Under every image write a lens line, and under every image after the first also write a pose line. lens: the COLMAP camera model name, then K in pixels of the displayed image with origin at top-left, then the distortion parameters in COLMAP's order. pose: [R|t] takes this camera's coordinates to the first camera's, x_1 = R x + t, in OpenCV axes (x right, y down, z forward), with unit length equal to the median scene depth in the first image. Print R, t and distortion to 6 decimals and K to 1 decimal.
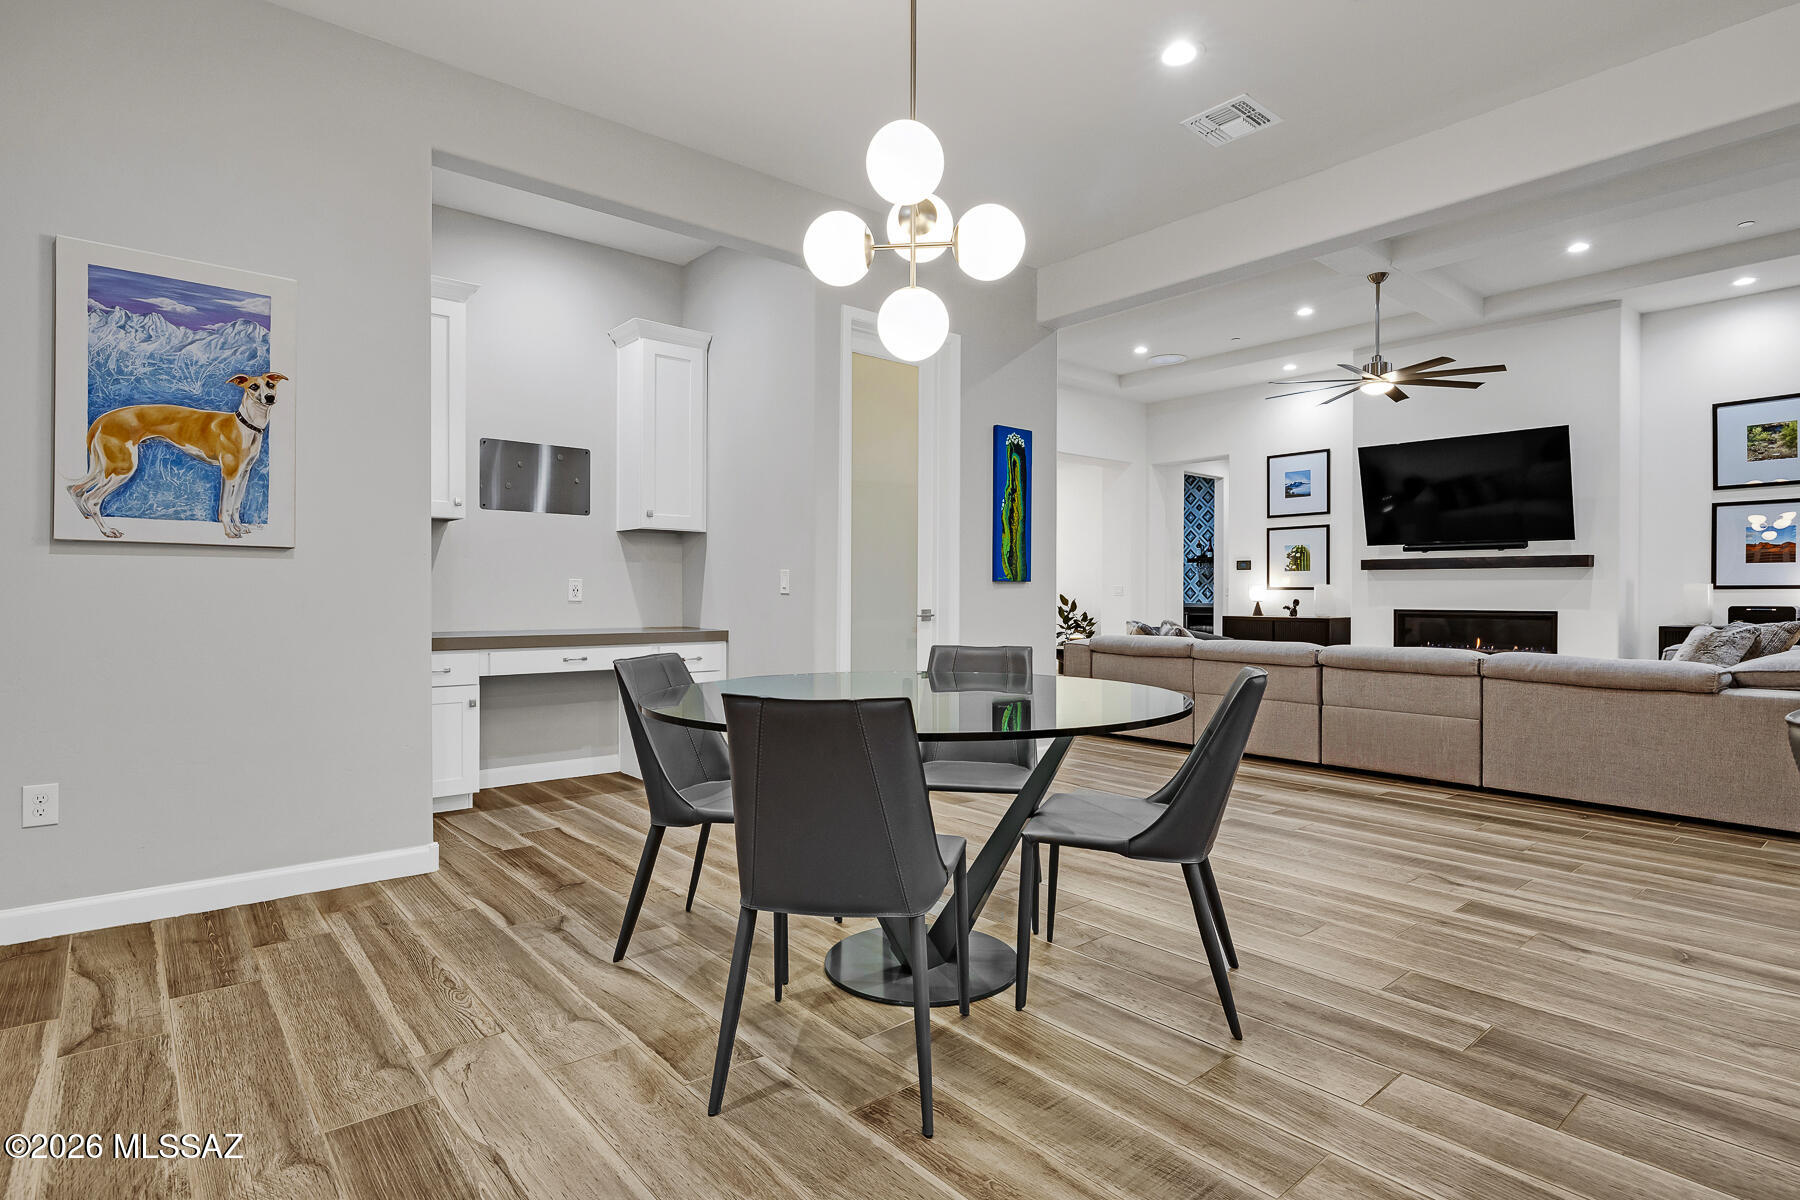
lens RADIAL K [[912.0, 0, 879.7], [0, 912.0, 598.6], [0, 0, 1]] dist [-0.016512, 0.006765]
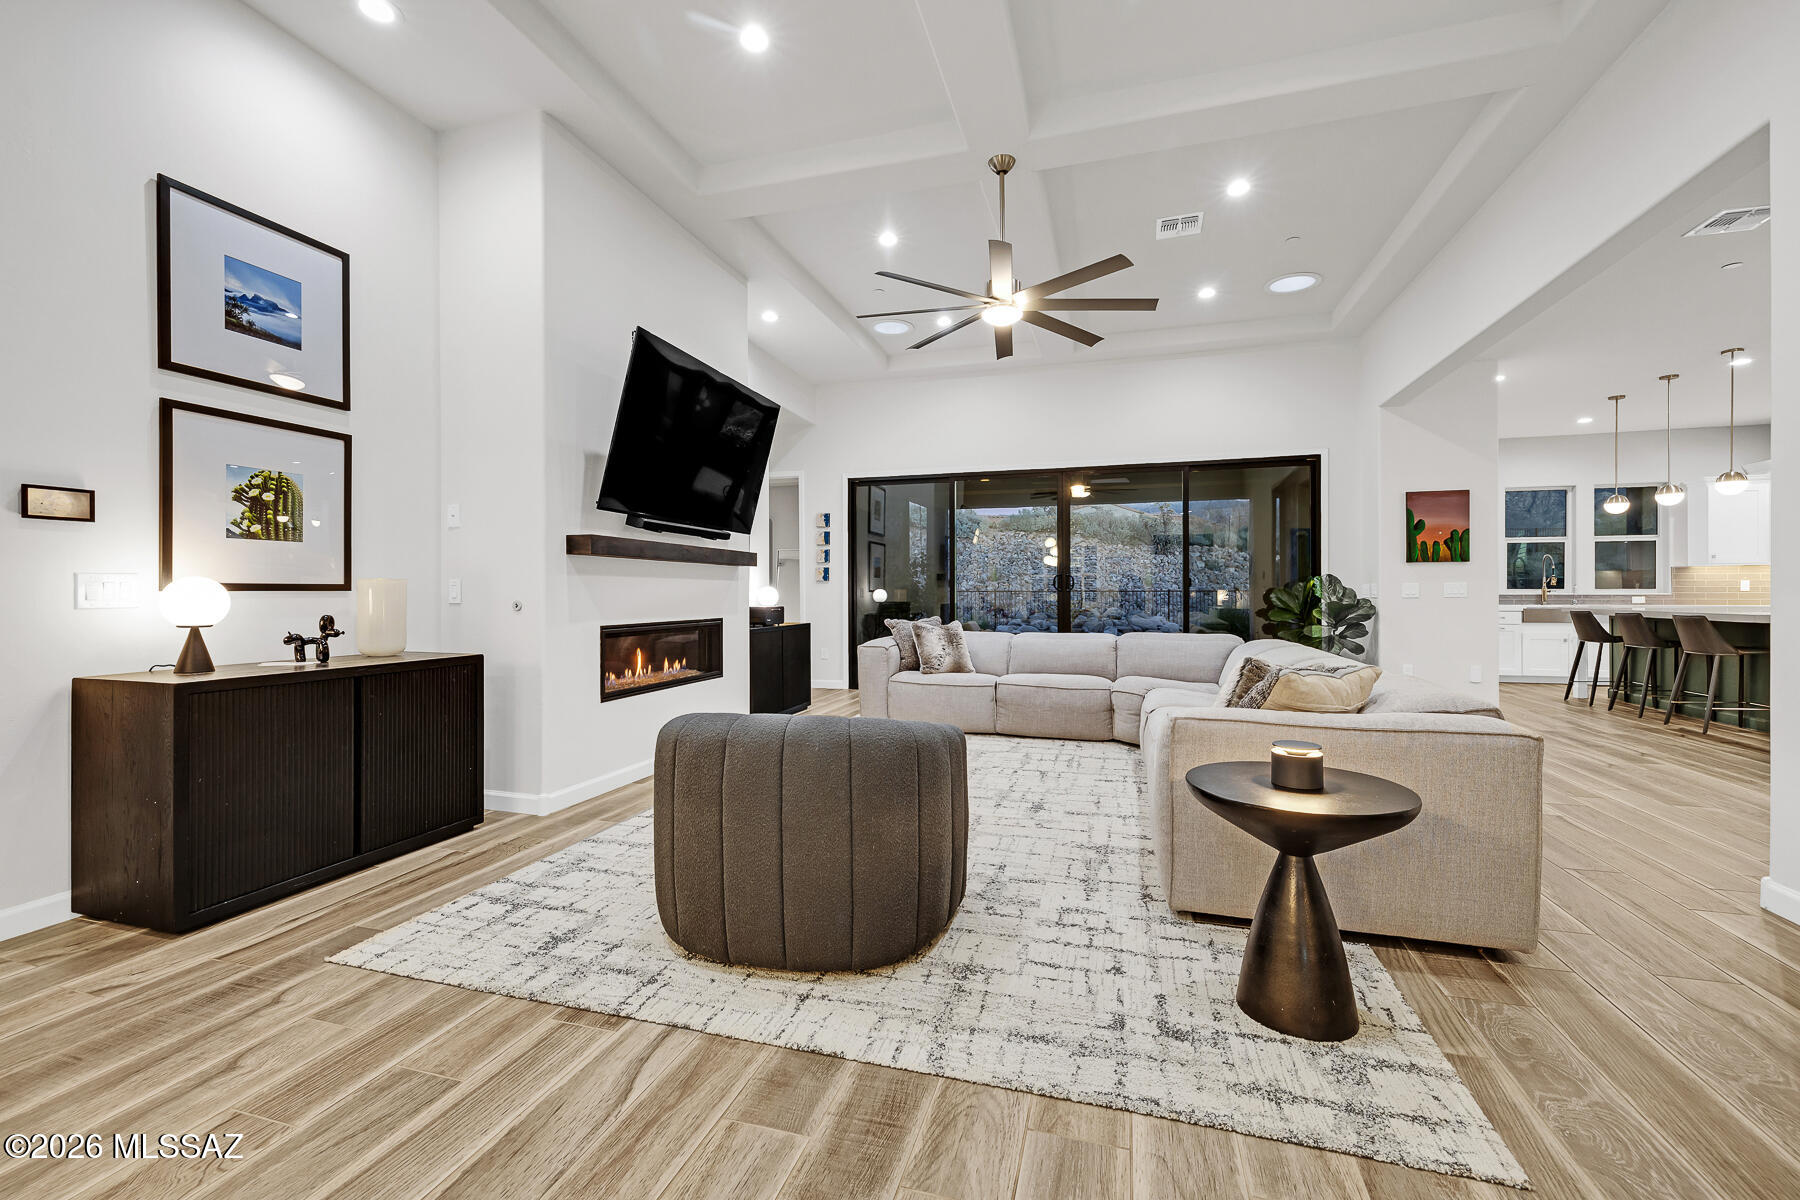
lens RADIAL K [[764.4, 0, 897.9], [0, 764.4, 591.6], [0, 0, 1]] dist [0.001790, -0.000710]
pose [[-0.559388, -0.001097, 0.828906, 0.082004], [0.003176, 0.999989, 0.003467, -0.013473], [-0.828900, 0.004572, -0.559378, 1.322099]]
